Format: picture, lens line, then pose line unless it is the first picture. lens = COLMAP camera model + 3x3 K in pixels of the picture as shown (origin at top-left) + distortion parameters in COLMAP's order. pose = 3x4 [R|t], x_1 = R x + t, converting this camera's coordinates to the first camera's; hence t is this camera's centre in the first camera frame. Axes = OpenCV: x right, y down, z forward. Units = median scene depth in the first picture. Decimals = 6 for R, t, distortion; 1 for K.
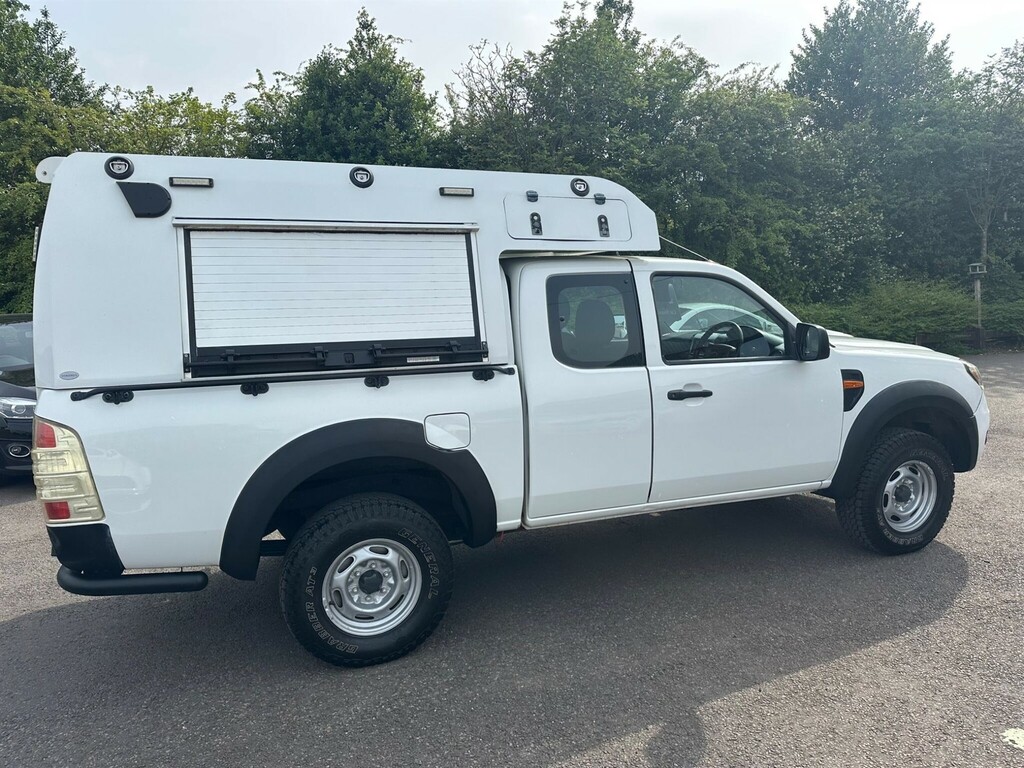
lens RADIAL K [[725.3, 0, 525.3], [0, 725.3, 366.1], [0, 0, 1]] dist [0.043855, -0.045091]
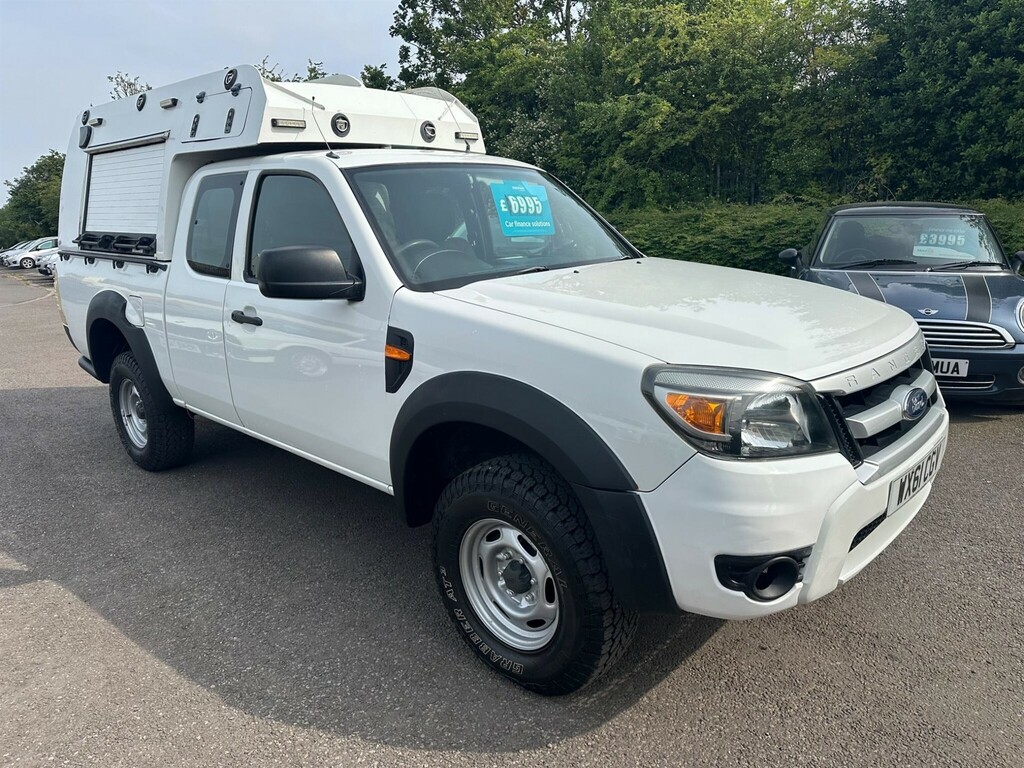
lens RADIAL K [[725.9, 0, 508.6], [0, 725.9, 387.6], [0, 0, 1]] dist [0.009316, -0.008626]
pose [[0.427064, 0.235398, -0.873043, 1.194308], [-0.084751, 0.971689, 0.220538, -0.103305], [0.900241, -0.020193, 0.434923, 0.958383]]
